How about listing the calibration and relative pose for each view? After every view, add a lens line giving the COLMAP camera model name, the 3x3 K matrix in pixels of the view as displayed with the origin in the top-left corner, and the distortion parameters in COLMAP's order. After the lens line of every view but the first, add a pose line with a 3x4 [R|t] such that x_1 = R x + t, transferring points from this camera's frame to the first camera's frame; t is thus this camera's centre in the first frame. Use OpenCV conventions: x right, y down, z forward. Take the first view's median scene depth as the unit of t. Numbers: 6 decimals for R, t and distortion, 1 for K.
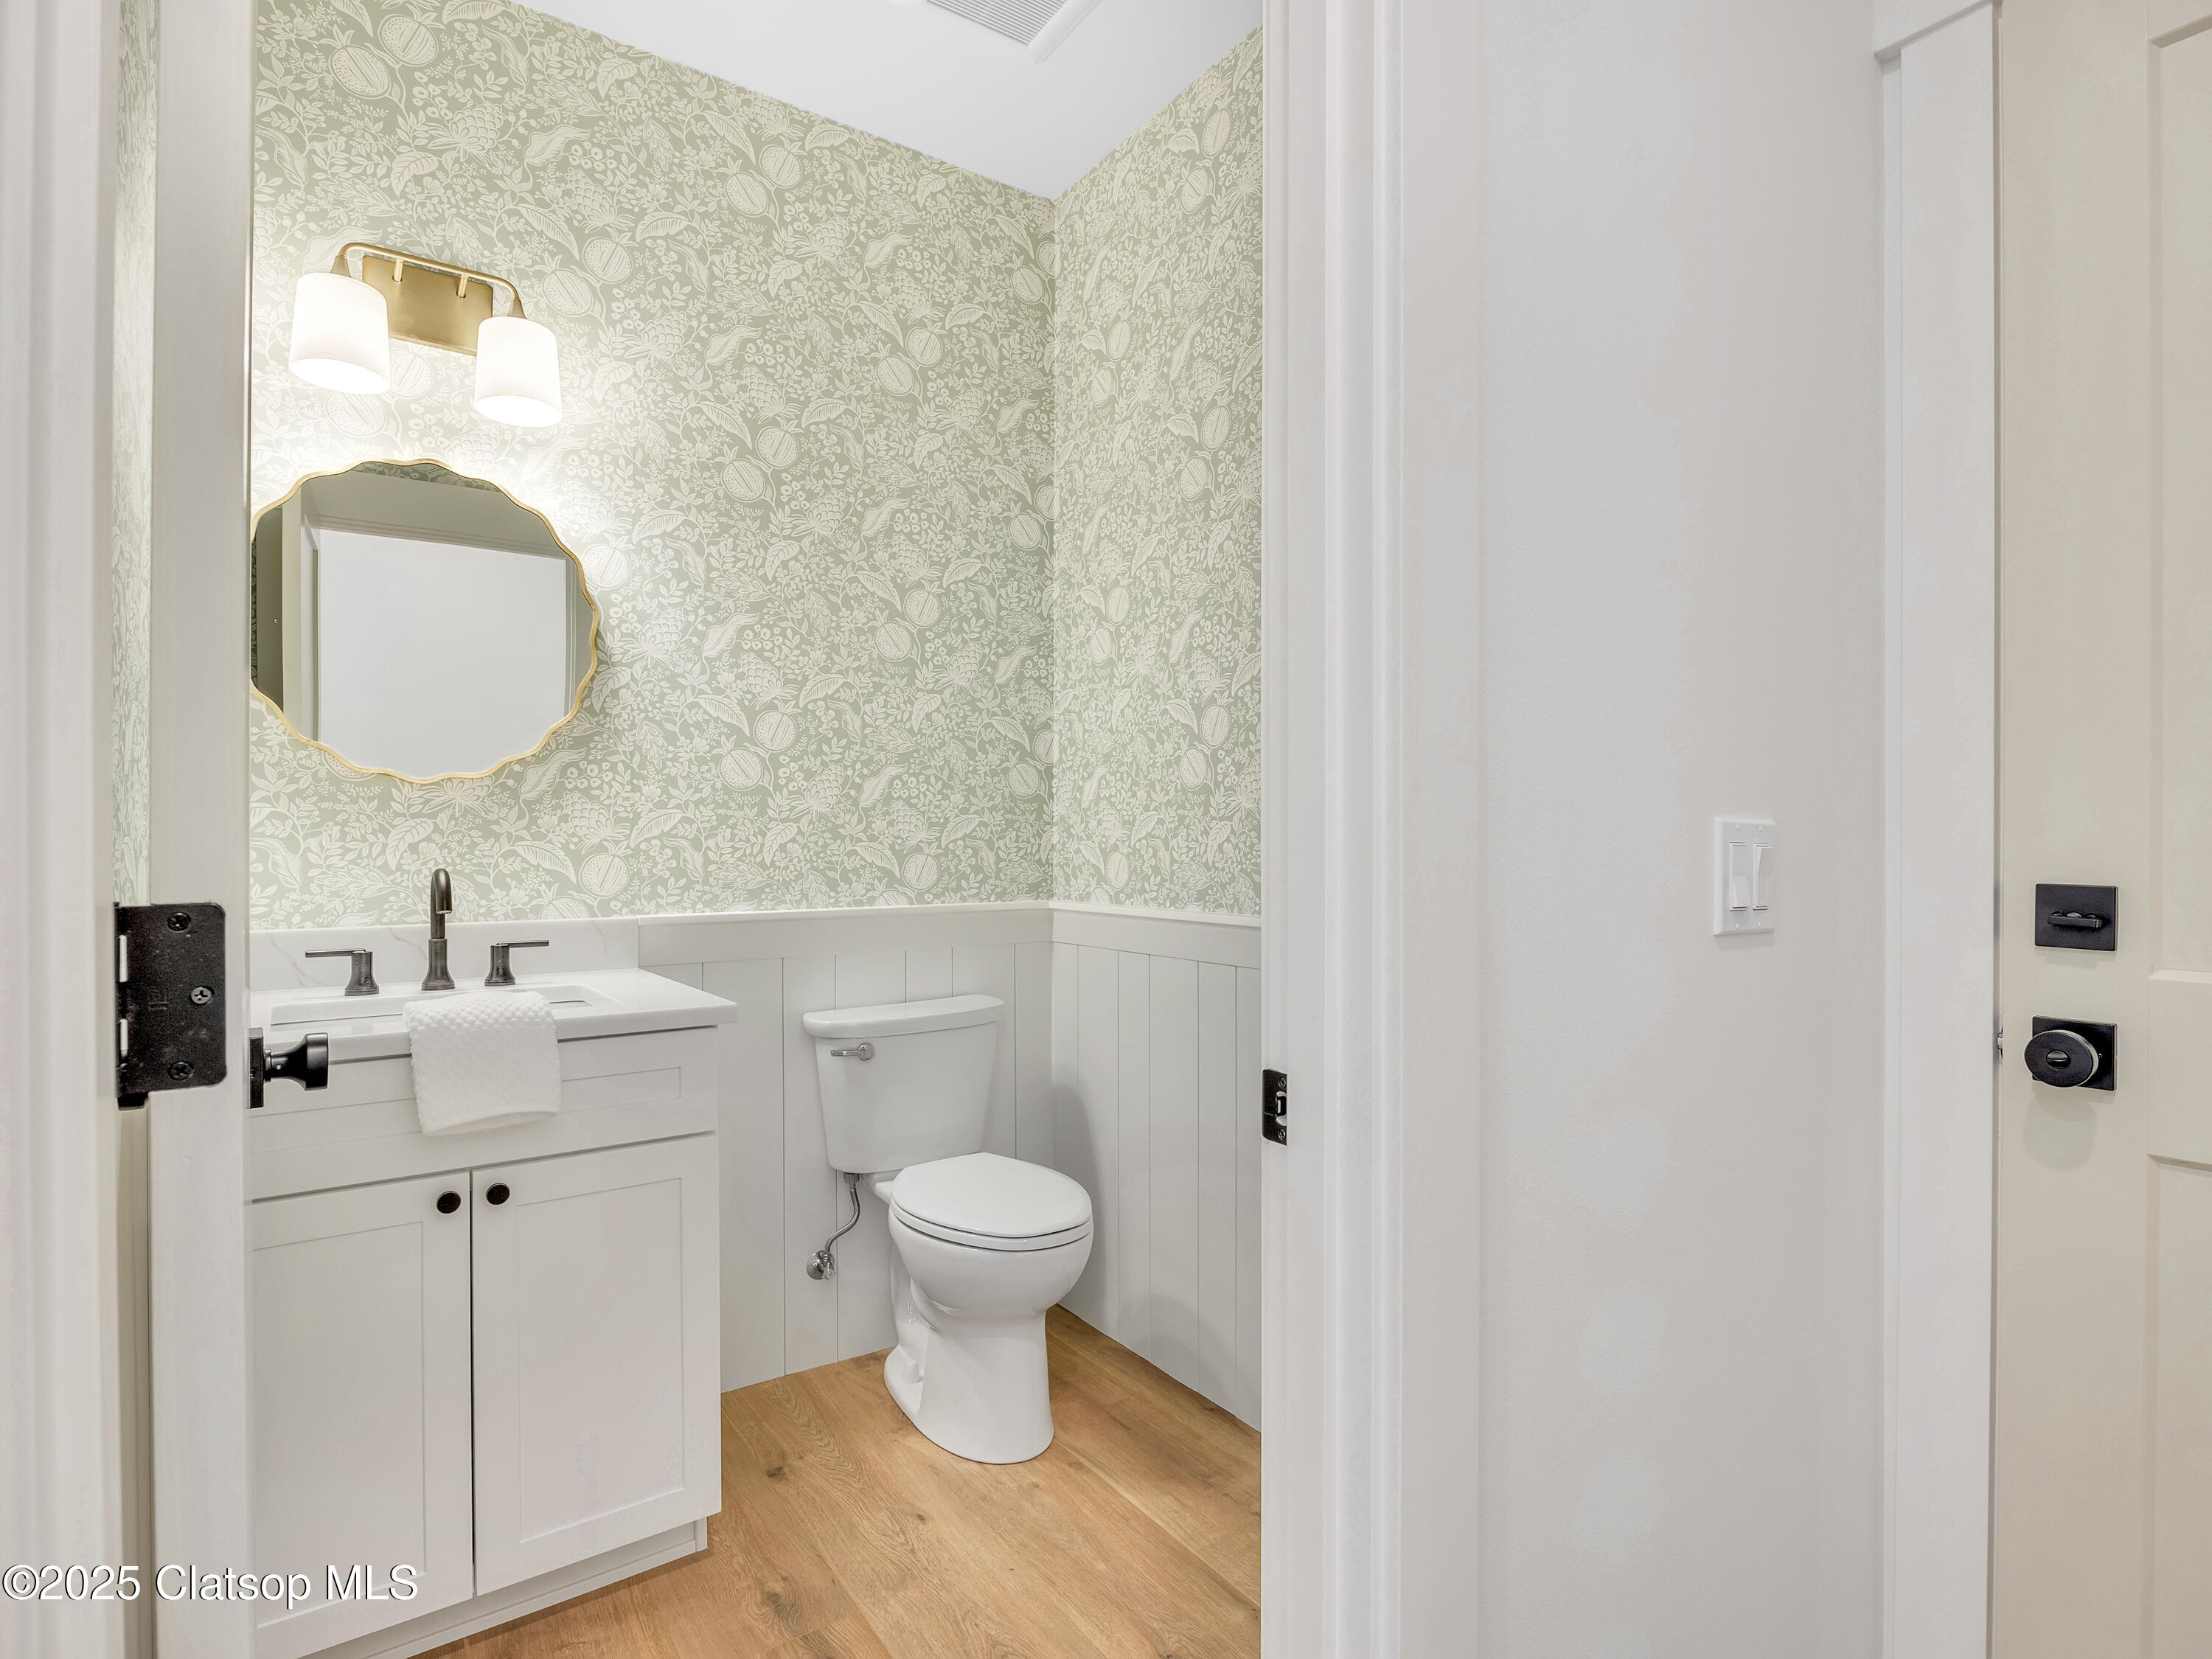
lens RADIAL K [[976.4, 0, 1054.6], [0, 976.4, 830.7], [0, 0, 1]] dist [-0.007391, 0.000408]
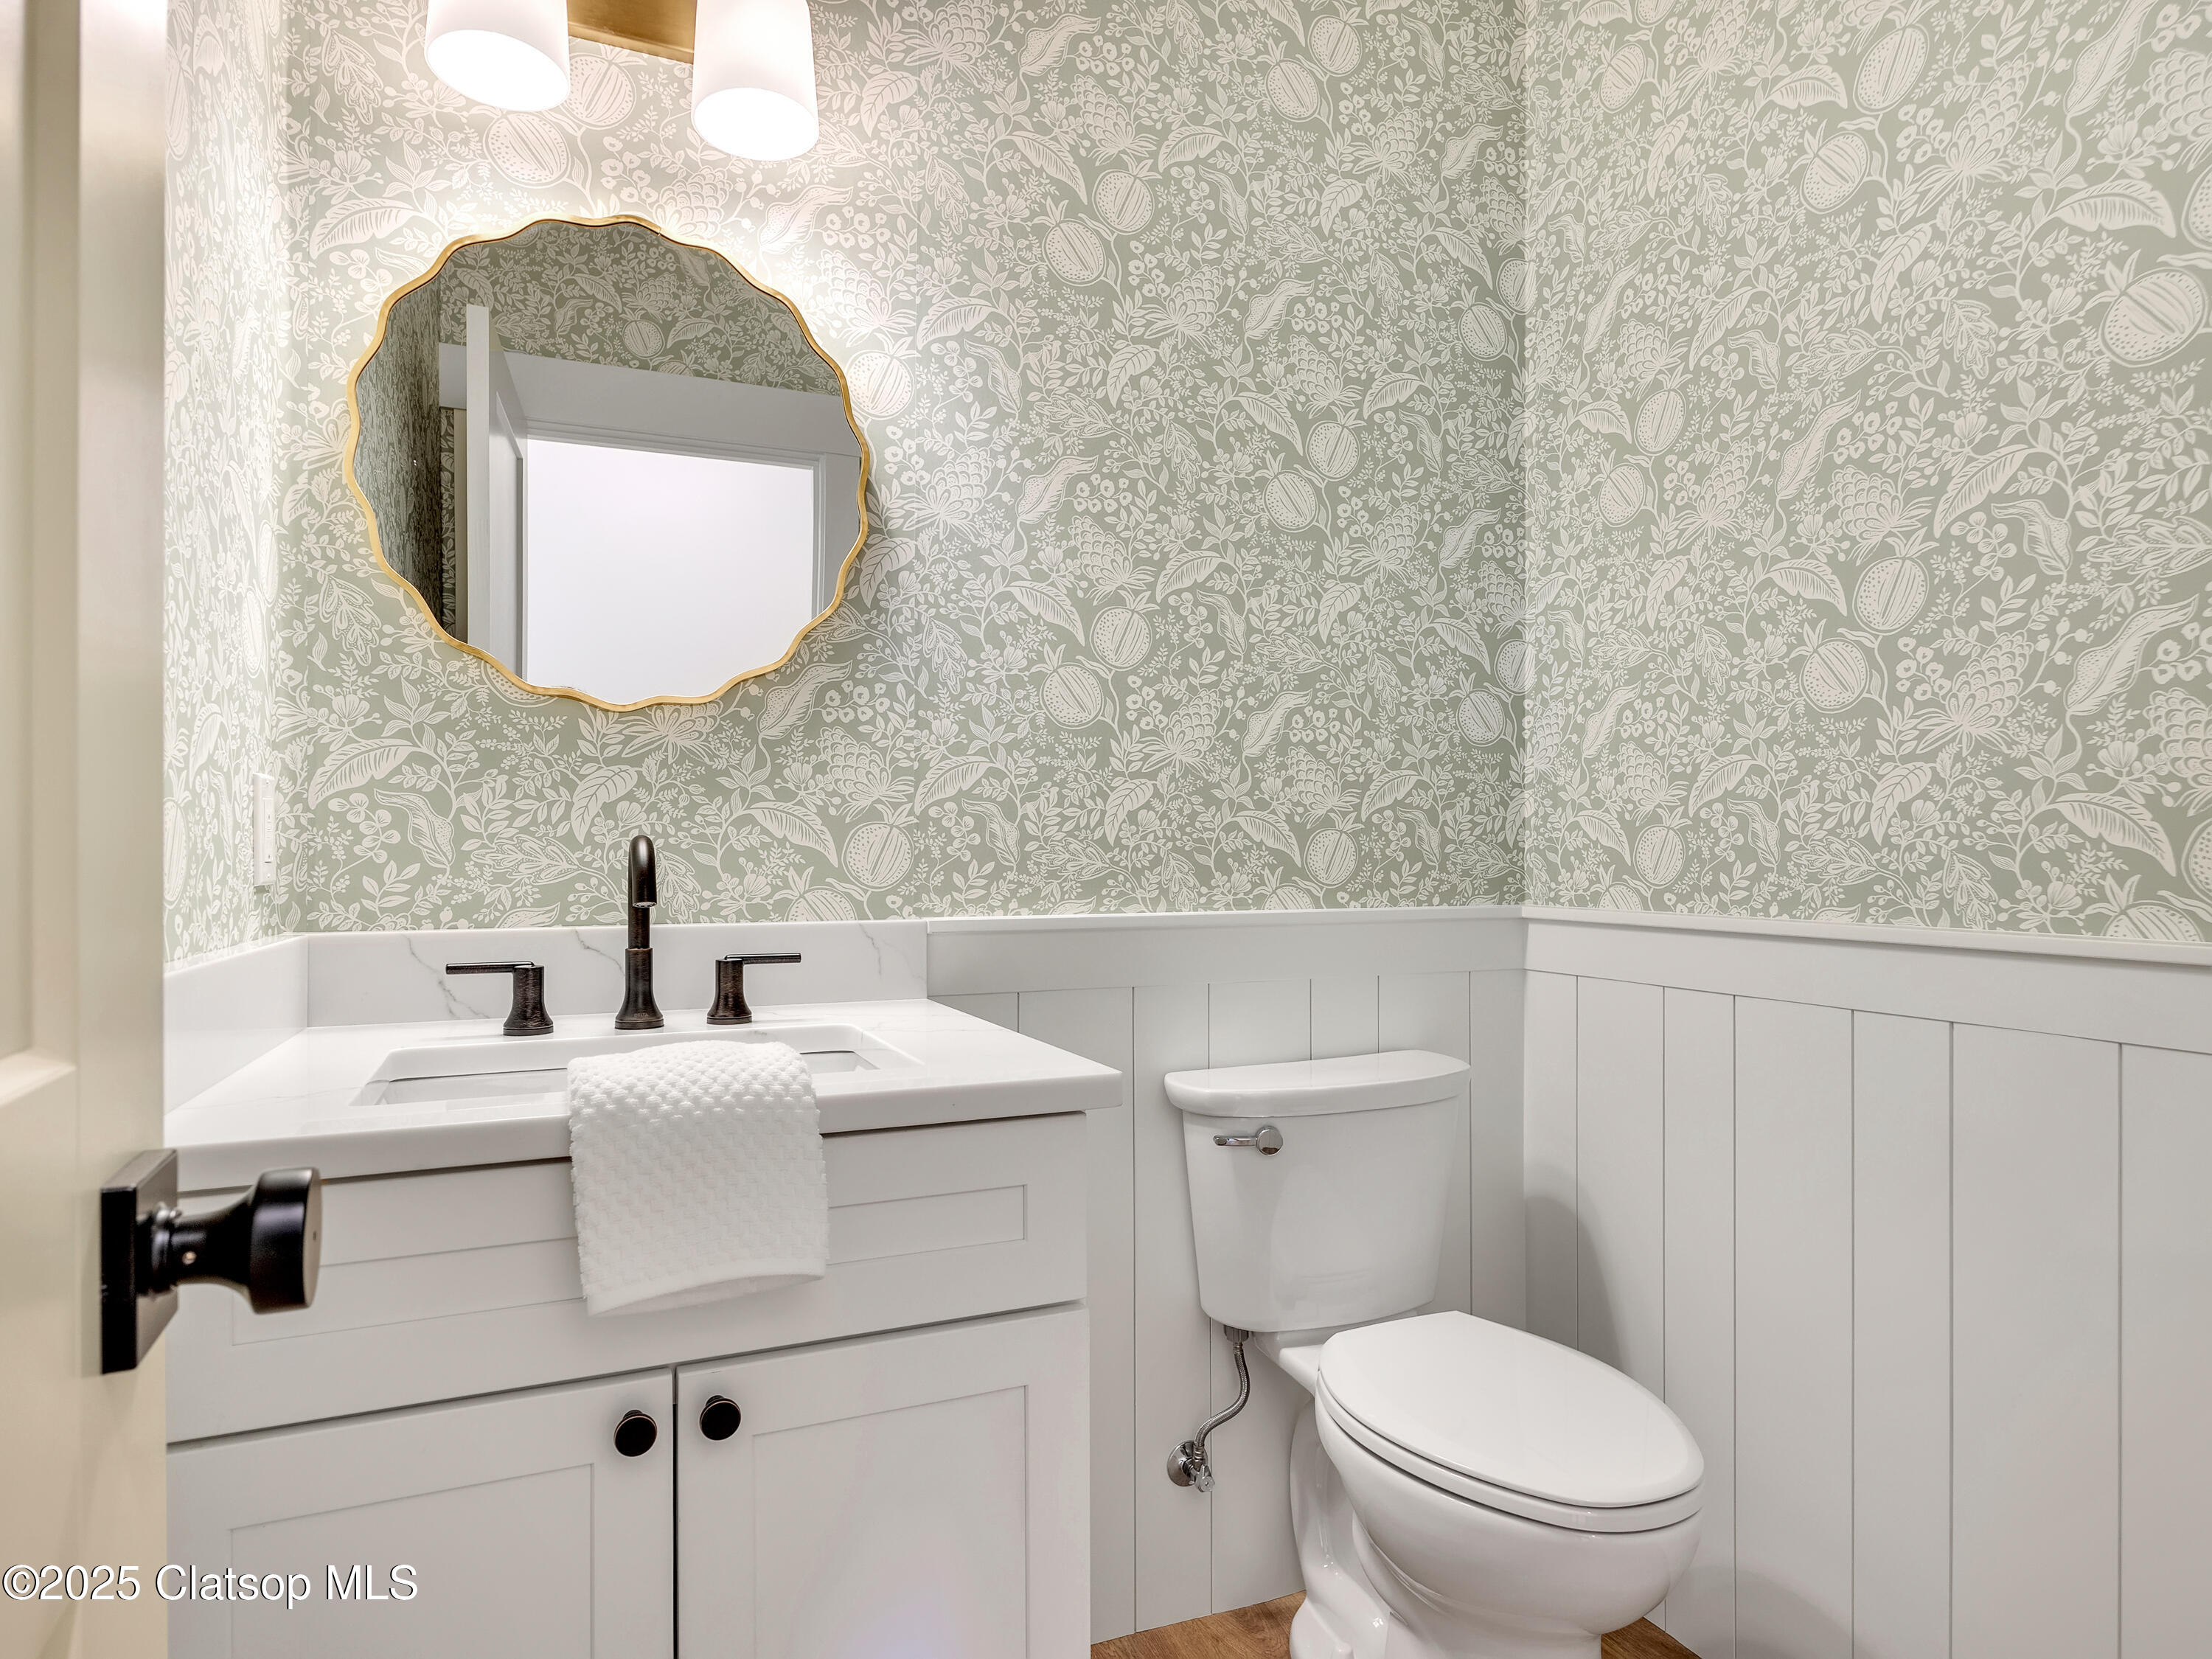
lens RADIAL K [[1020.1, 0, 1090.8], [0, 1020.1, 843.9], [0, 0, 1]] dist [0.000687, 0.000038]
pose [[0.982504, -0.002782, -0.186223, -0.185192], [0.001945, 0.999987, -0.004681, 0.039519], [0.186233, 0.004237, 0.982496, 0.337747]]
